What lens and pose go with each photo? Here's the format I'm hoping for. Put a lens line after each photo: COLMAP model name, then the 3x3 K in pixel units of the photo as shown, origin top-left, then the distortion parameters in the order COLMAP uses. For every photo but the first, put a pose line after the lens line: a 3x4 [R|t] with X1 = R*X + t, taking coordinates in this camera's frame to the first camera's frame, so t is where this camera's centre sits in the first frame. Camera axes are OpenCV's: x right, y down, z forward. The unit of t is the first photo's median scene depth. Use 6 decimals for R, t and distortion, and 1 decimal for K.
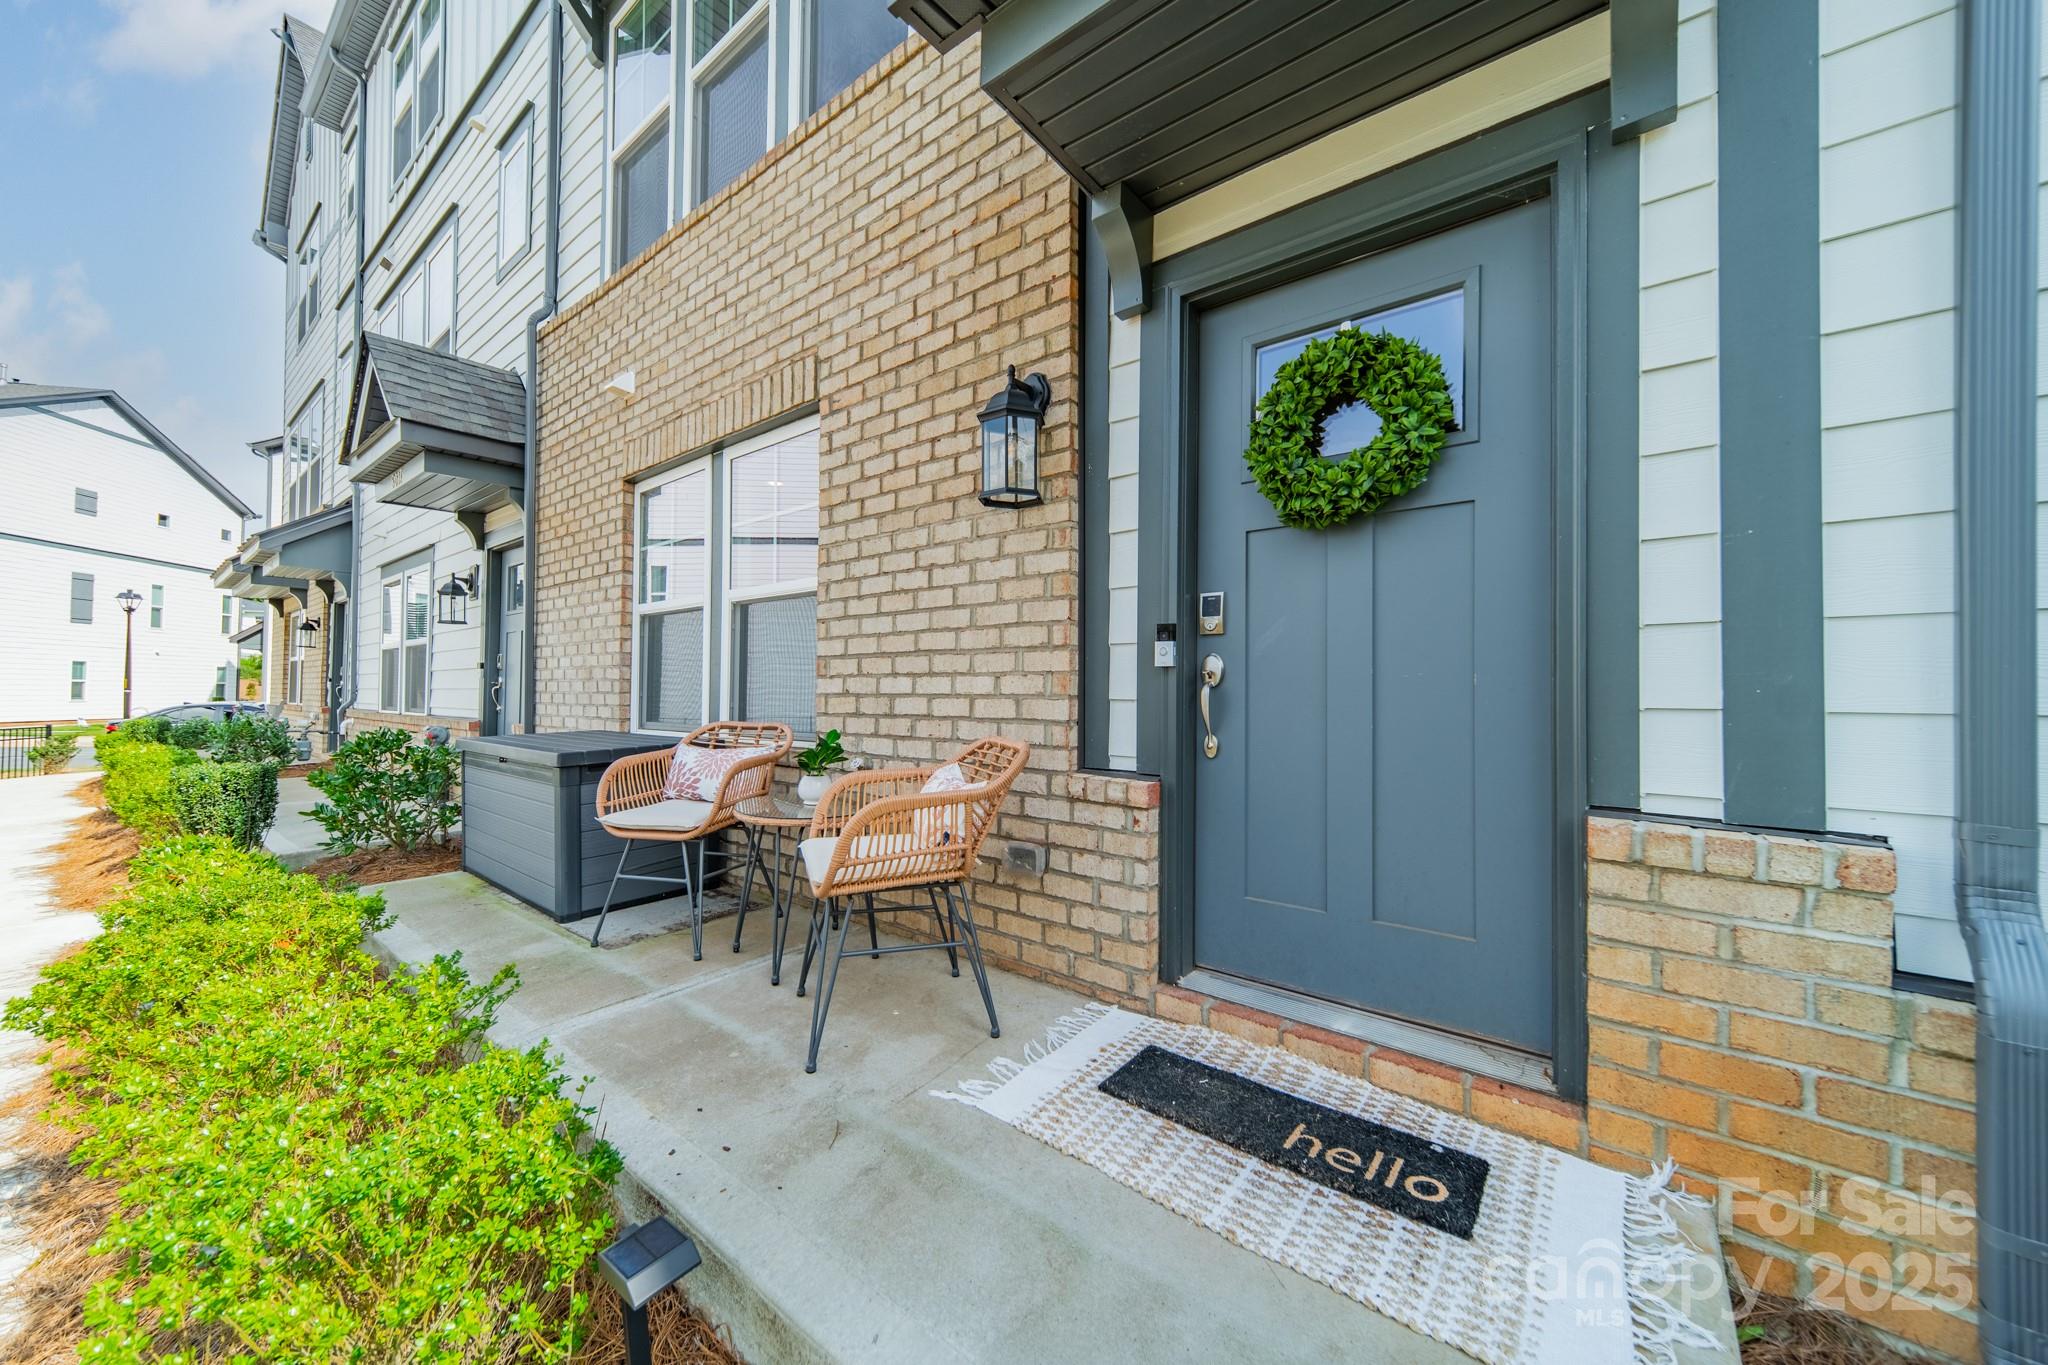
lens RADIAL K [[719.0, 0, 1026.7], [0, 719.0, 682.7], [0, 0, 1]] dist [0.008301, 0.000232]
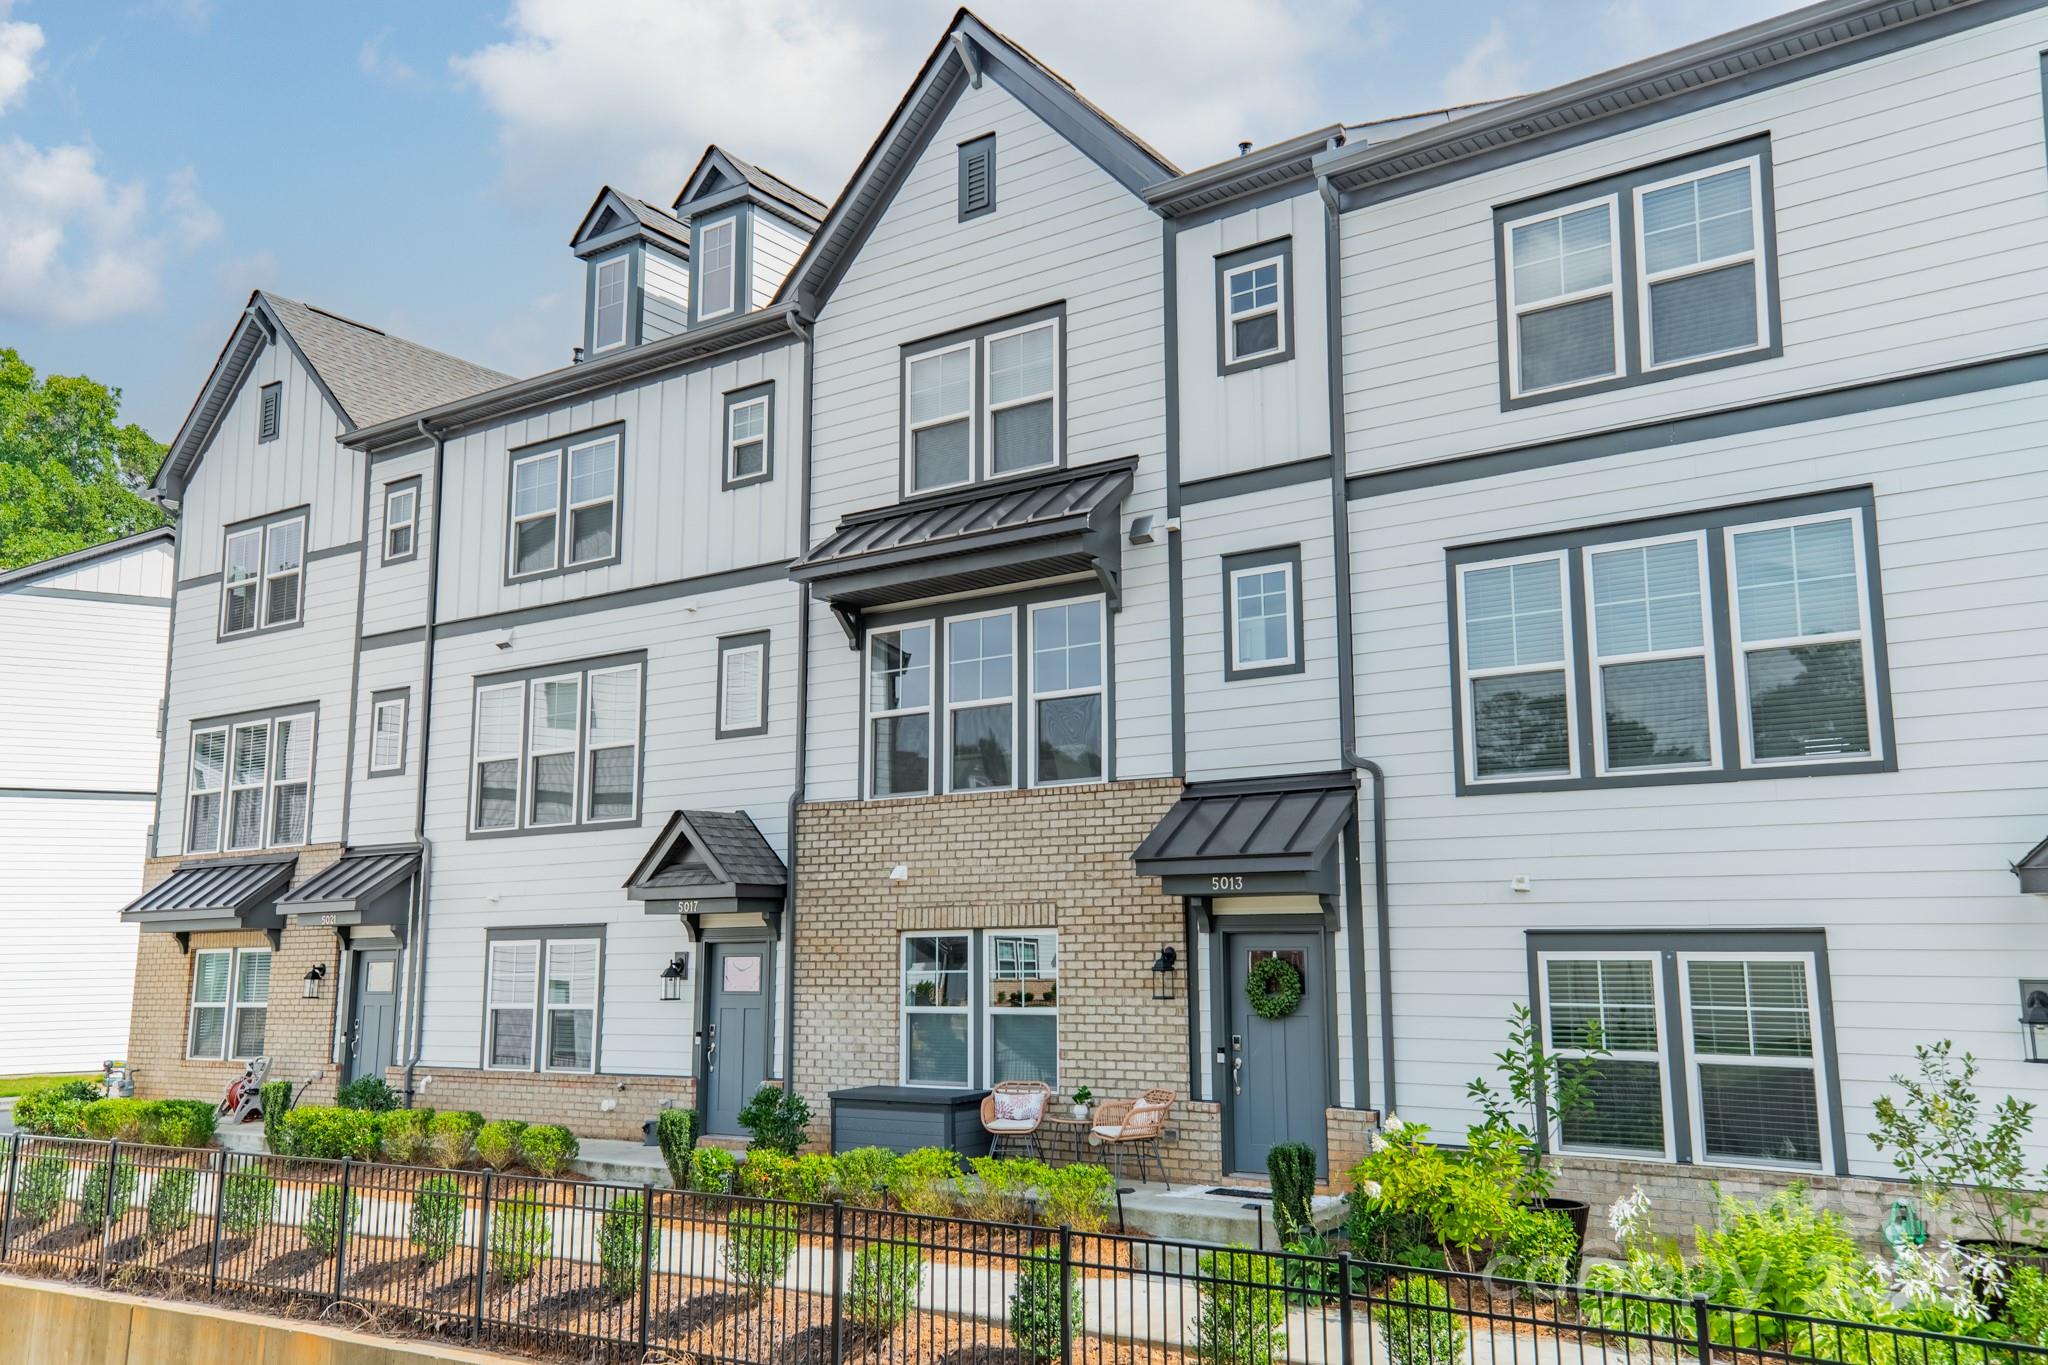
lens RADIAL K [[1648.8, 0, 1024.0], [0, 1648.8, 682.5], [0, 0, 1]] dist [0.049124, 0.001350]
pose [[0.998020, 0.000415, 0.062892, -0.933715], [0.009325, 0.987951, -0.154486, -0.469162], [-0.062198, 0.154766, 0.985991, -5.271860]]
